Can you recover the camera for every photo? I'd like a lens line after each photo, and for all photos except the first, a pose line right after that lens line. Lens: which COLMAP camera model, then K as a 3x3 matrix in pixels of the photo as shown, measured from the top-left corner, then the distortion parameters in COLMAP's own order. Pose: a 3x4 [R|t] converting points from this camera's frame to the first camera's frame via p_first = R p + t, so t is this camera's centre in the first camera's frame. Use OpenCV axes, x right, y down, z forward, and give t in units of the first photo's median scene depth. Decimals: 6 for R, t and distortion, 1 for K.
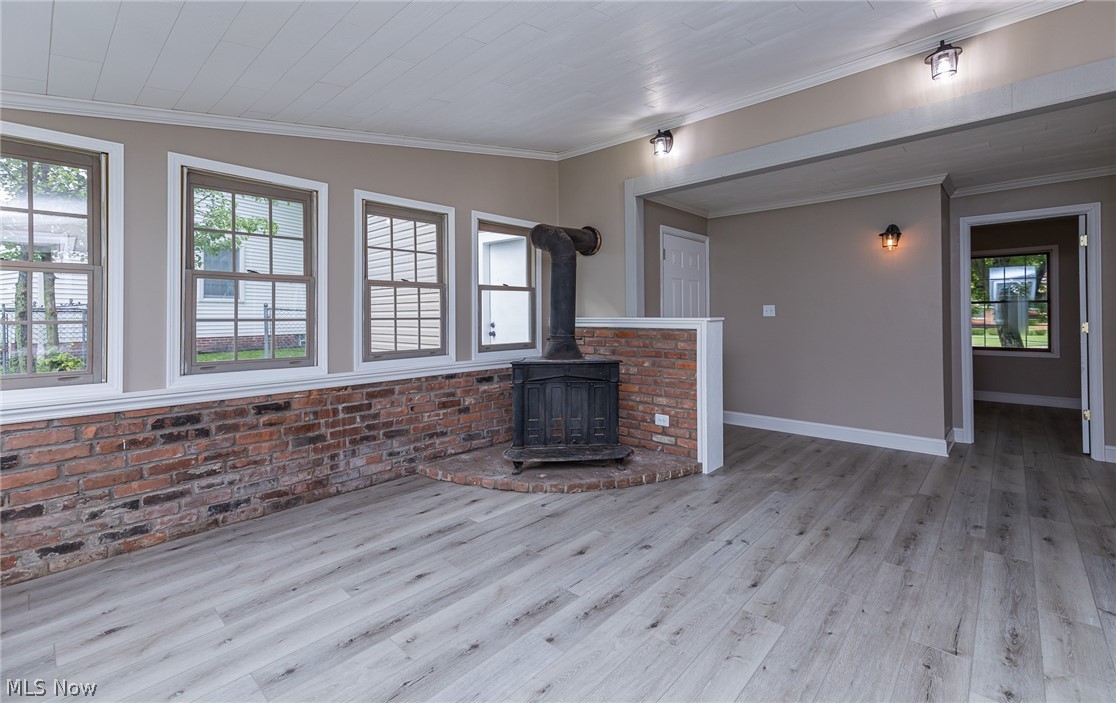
lens RADIAL K [[482.8, 0, 559.1], [0, 482.8, 310.8], [0, 0, 1]] dist [0.019118, -0.000319]
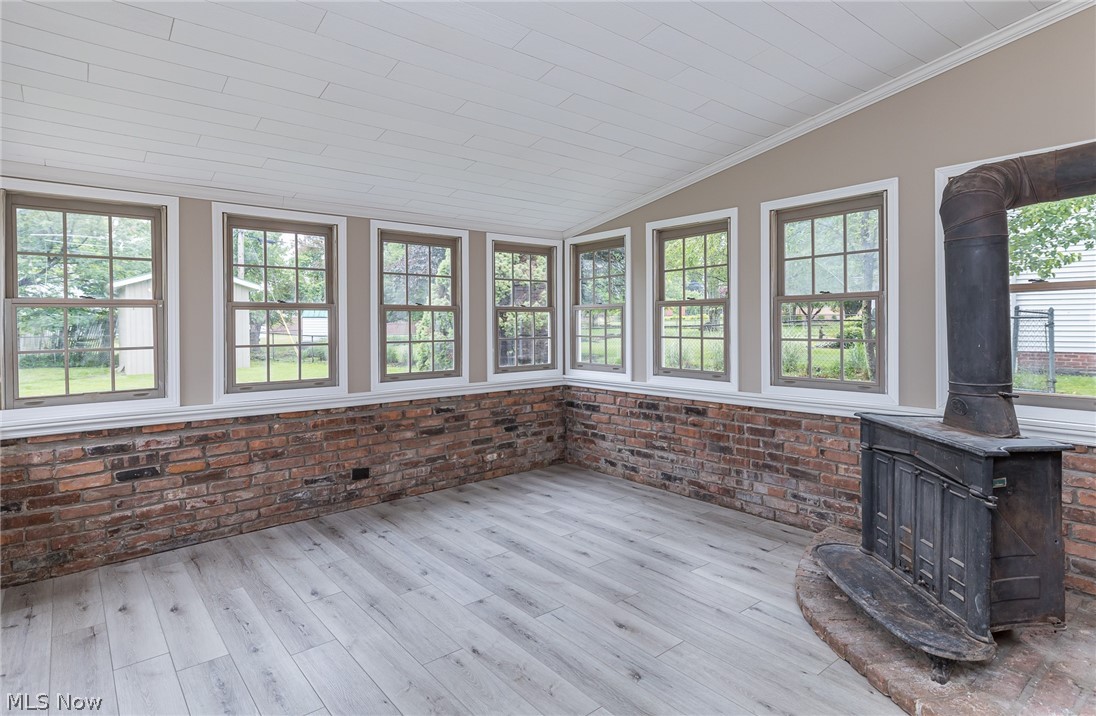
lens RADIAL K [[567.4, 0, 548.8], [0, 567.4, 326.0], [0, 0, 1]] dist [0.002160, 0.000316]
pose [[-0.126007, 0.003889, -0.992022, 0.830696], [0.012713, 0.999917, 0.002305, -0.018463], [0.991948, -0.012321, -0.126046, 0.810245]]
